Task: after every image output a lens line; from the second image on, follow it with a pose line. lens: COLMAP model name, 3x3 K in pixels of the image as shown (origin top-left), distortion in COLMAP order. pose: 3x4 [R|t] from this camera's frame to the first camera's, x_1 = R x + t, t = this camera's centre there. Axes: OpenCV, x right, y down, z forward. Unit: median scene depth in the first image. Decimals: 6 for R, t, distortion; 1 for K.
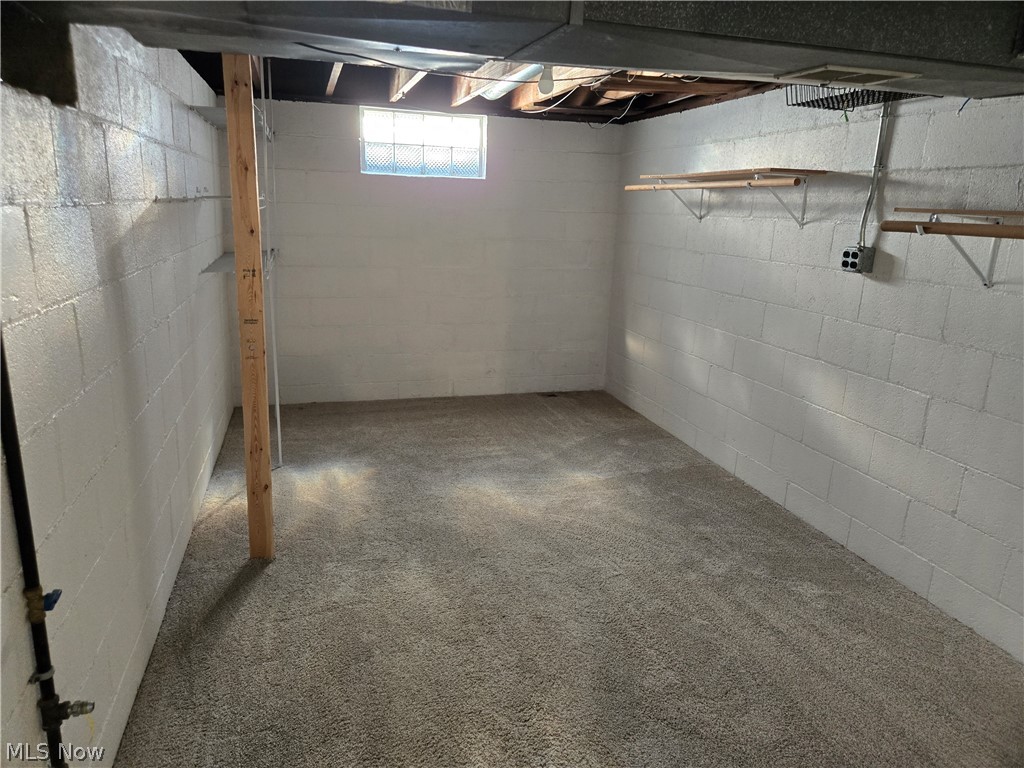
lens RADIAL K [[687.2, 0, 512.2], [0, 687.2, 378.7], [0, 0, 1]] dist [0.041748, -0.014712]
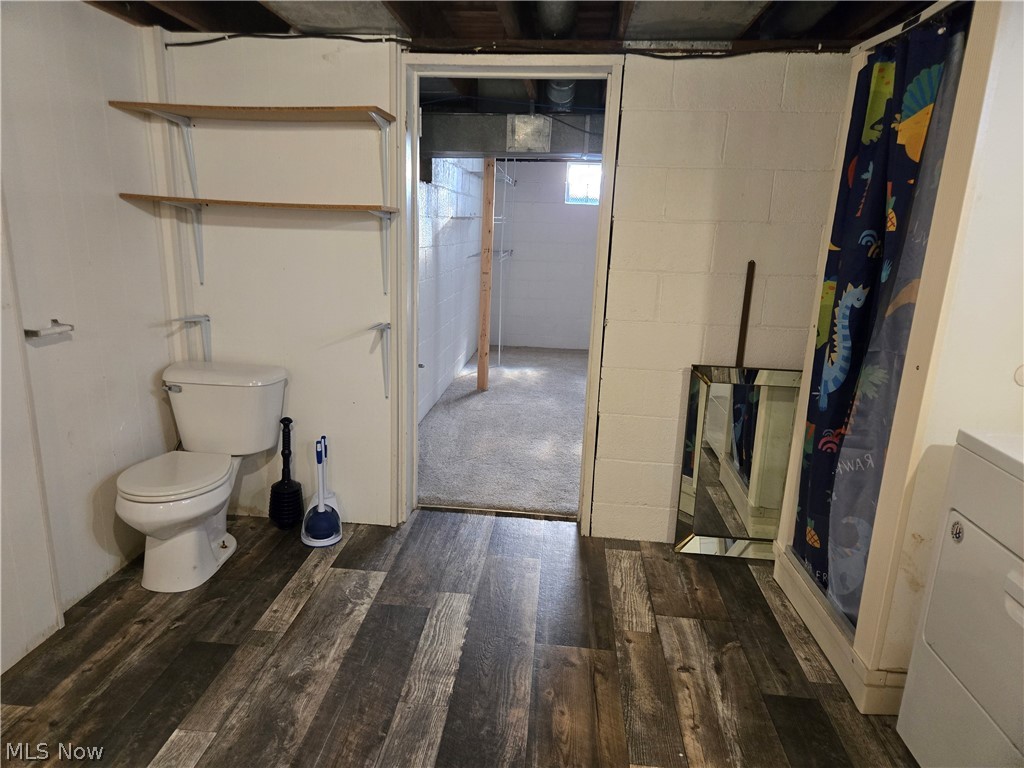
lens RADIAL K [[687.2, 0, 508.9], [0, 687.2, 391.7], [0, 0, 1]] dist [0.041748, -0.014712]
pose [[0.931948, 0.080273, -0.353593, 0.441341], [-0.087665, 0.996138, -0.004908, 0.267168], [0.351834, 0.035572, 0.935386, -0.896450]]
